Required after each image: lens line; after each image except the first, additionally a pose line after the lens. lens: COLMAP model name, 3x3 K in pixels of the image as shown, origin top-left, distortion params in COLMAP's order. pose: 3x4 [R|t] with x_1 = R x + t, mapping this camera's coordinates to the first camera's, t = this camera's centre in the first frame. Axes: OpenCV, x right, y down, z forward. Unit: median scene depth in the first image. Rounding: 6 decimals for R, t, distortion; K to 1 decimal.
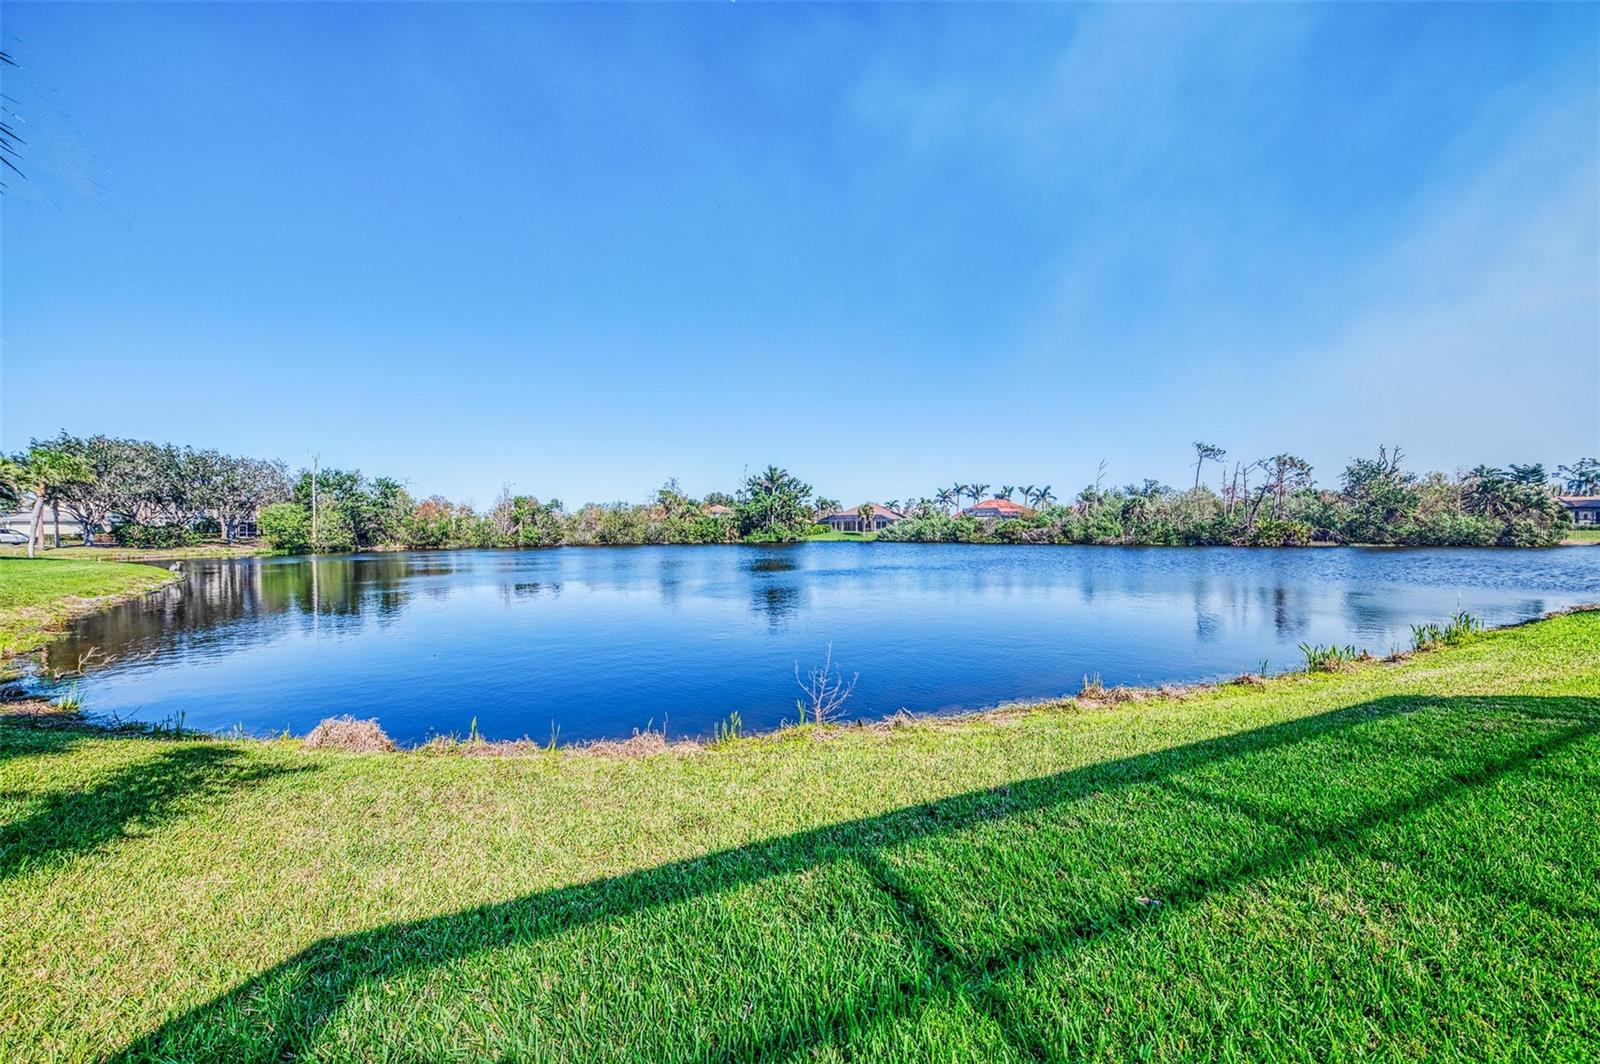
lens RADIAL K [[548.6, 0, 798.2], [0, 548.6, 537.9], [0, 0, 1]] dist [-0.000726, -0.000061]
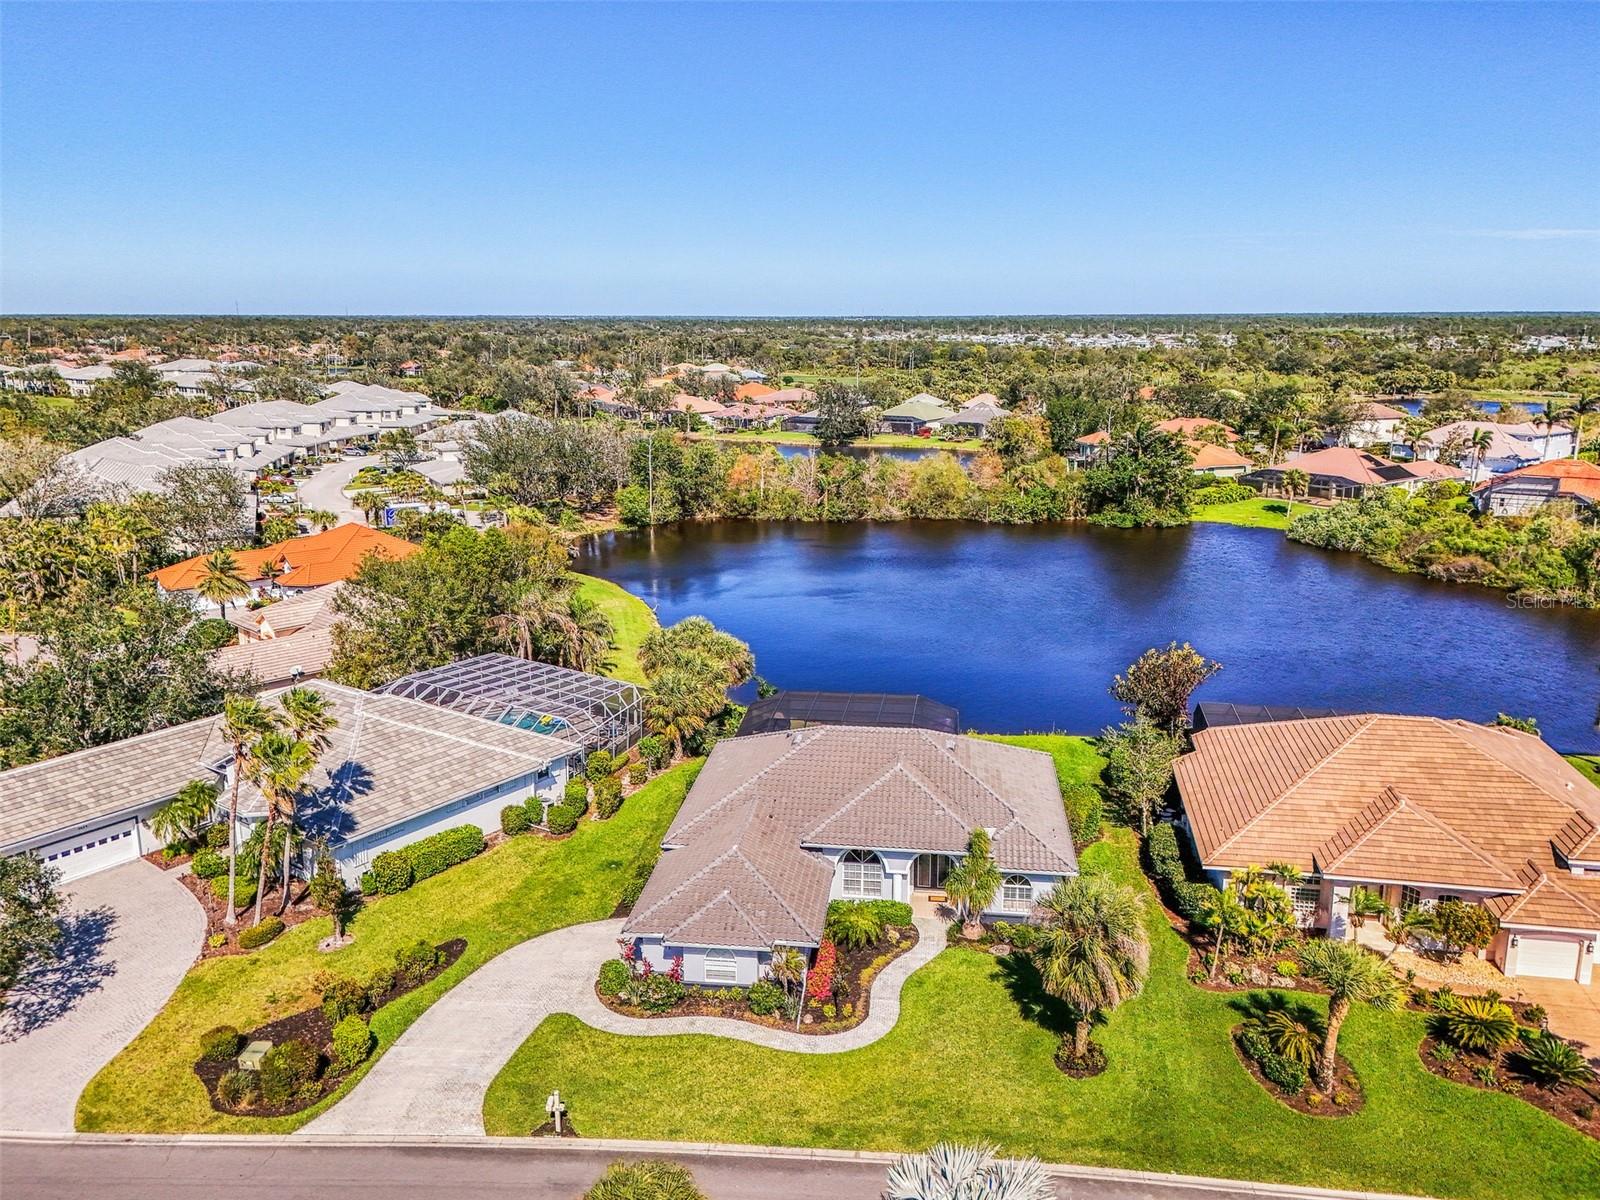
lens RADIAL K [[1226.3, 0, 788.0], [0, 1226.3, 609.9], [0, 0, 1]] dist [0.069250, -0.063902]
pose [[0.870193, 0.116853, -0.478653, 0.444434], [-0.010784, 0.975754, 0.218604, -0.294915], [0.492593, -0.185066, 0.850355, -0.812926]]
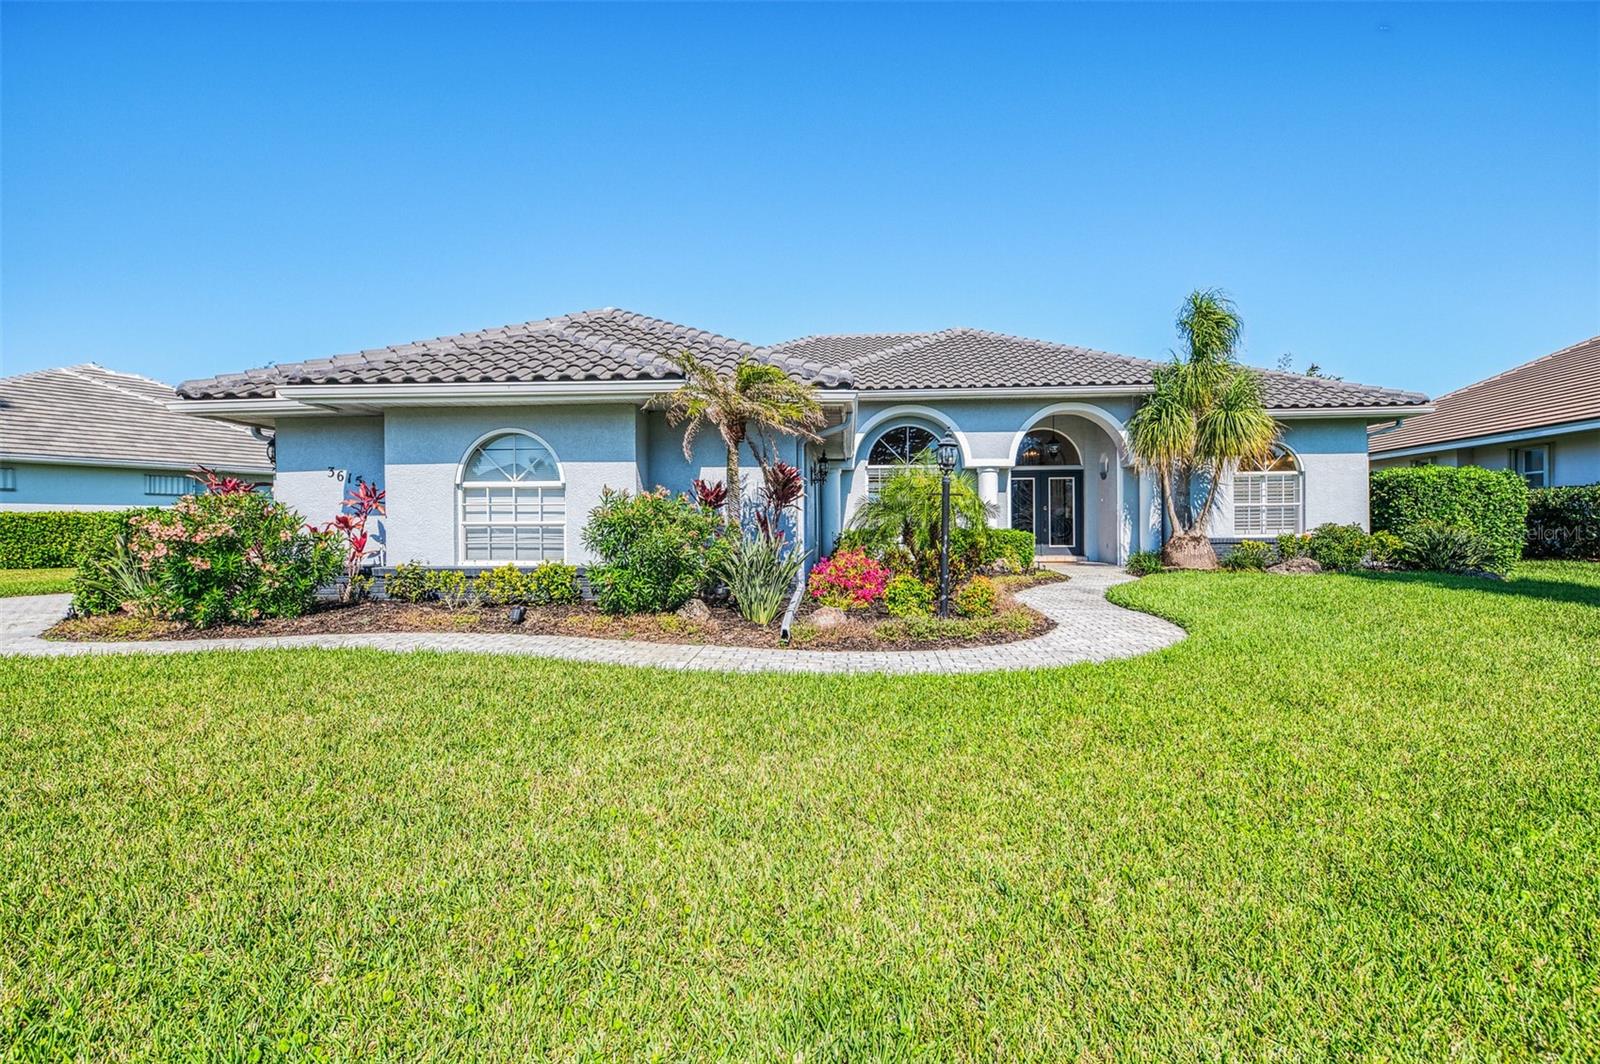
lens RADIAL K [[773.1, 0, 796.4], [0, 773.1, 528.2], [0, 0, 1]] dist [0.001978, 0.000218]
pose [[0.894588, 0.003618, -0.446877, 0.239605], [-0.007860, 0.999940, -0.007638, 0.001367], [0.446822, 0.010346, 0.894563, -0.441048]]
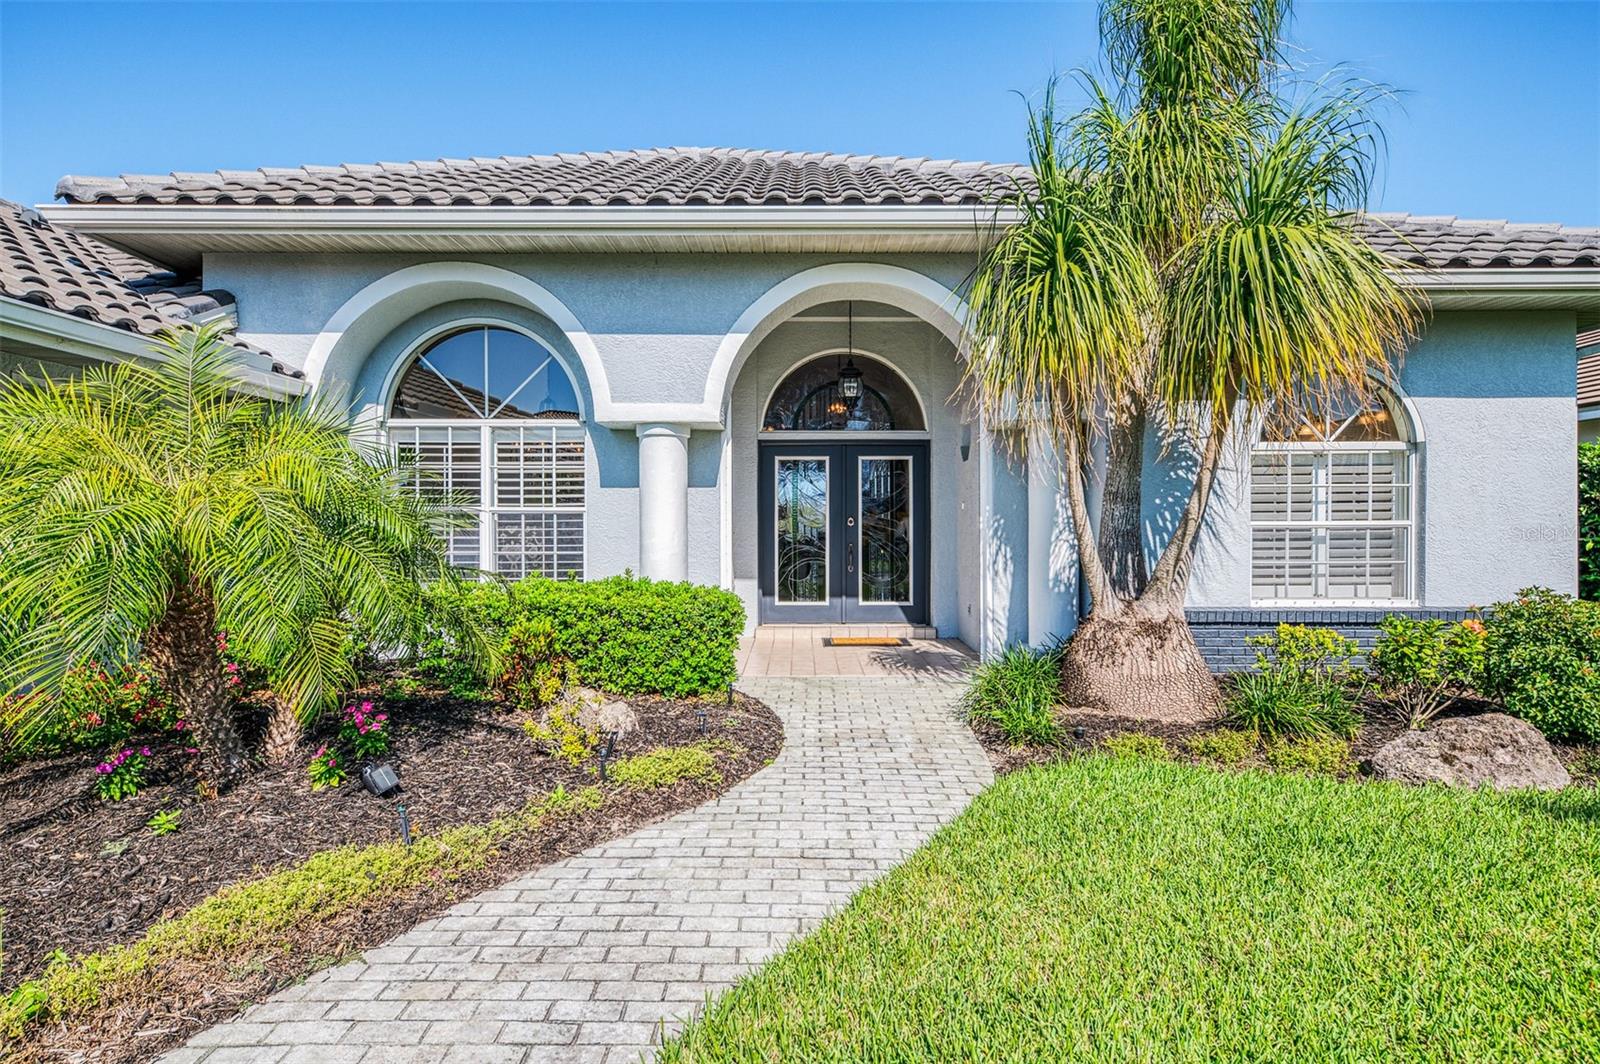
lens RADIAL K [[862.0, 0, 802.6], [0, 862.0, 525.1], [0, 0, 1]] dist [-0.000679, 0.000726]
pose [[0.924203, 0.010758, -0.381750, 0.242318], [-0.014142, 0.999882, -0.006059, -0.005163], [0.381639, 0.010999, 0.924246, -0.324077]]
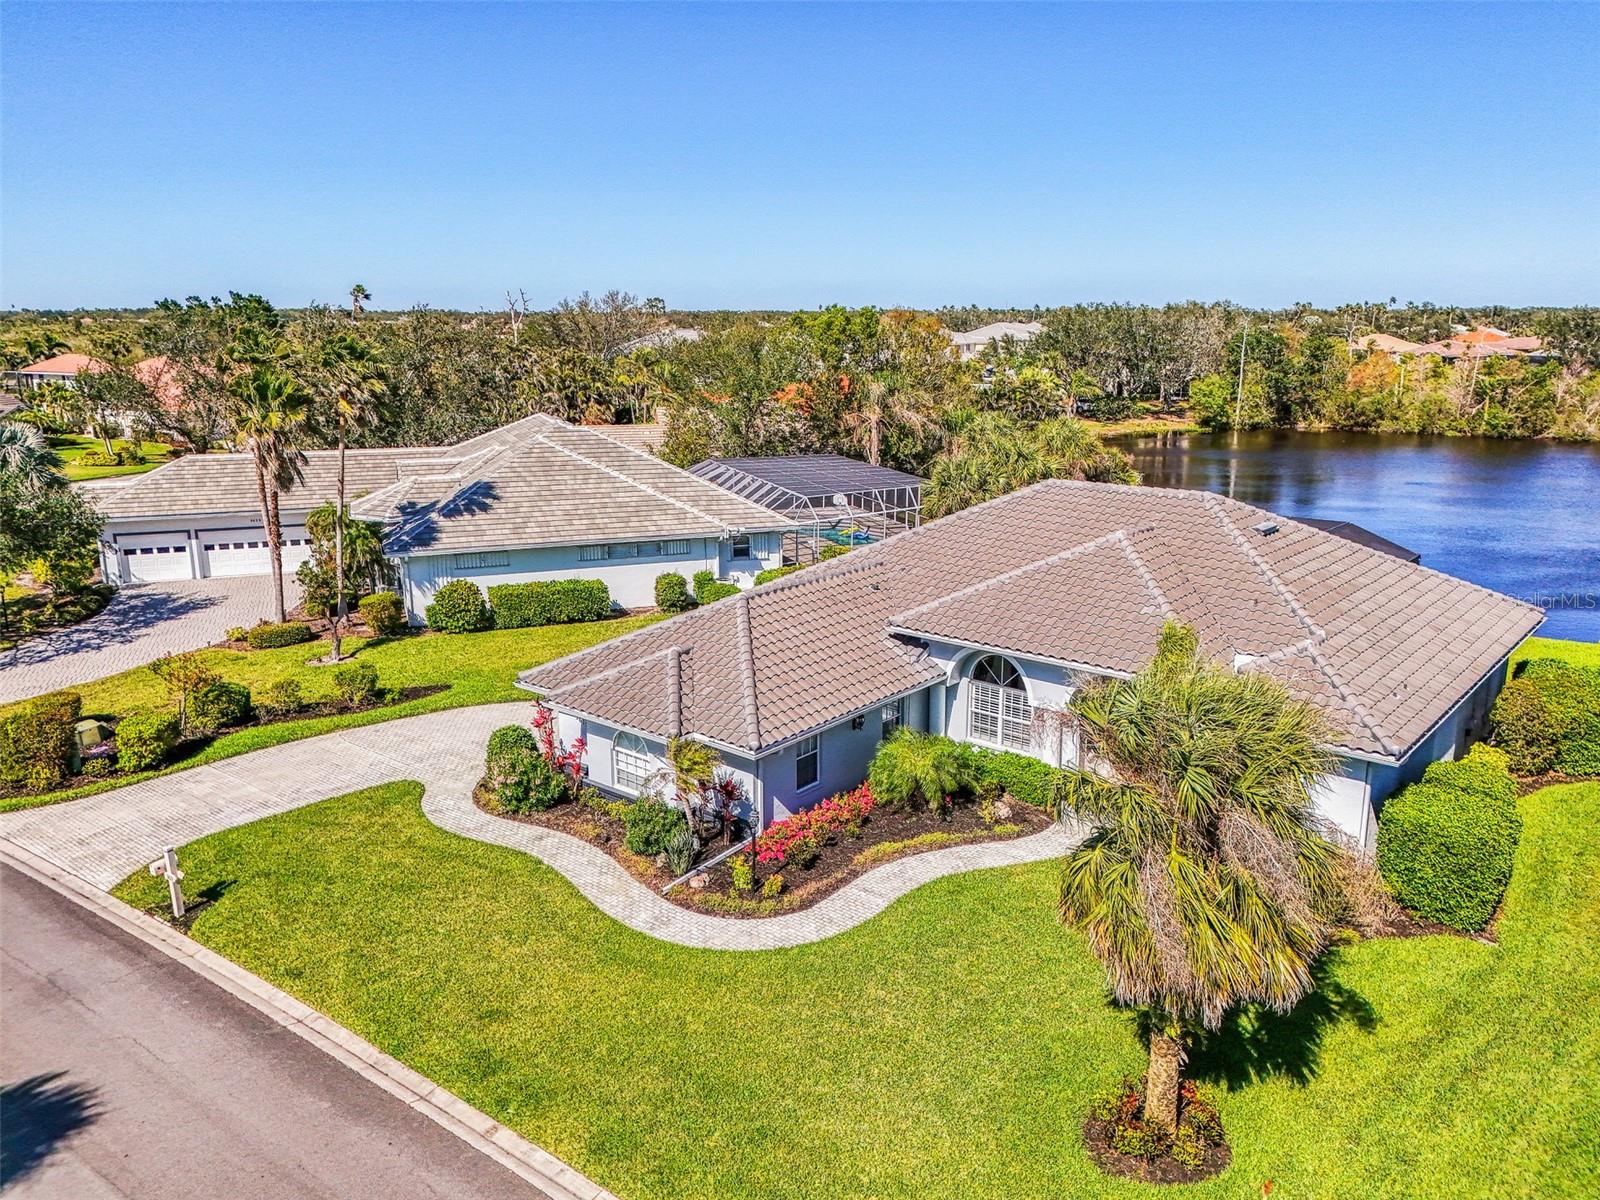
lens RADIAL K [[1192.5, 0, 801.1], [0, 1192.5, 583.8], [0, 0, 1]] dist [0.052939, -0.017384]
pose [[0.466193, 0.200099, -0.861757, 0.451067], [-0.017386, 0.975969, 0.217214, -0.122872], [0.884512, -0.086281, 0.458469, -0.467896]]
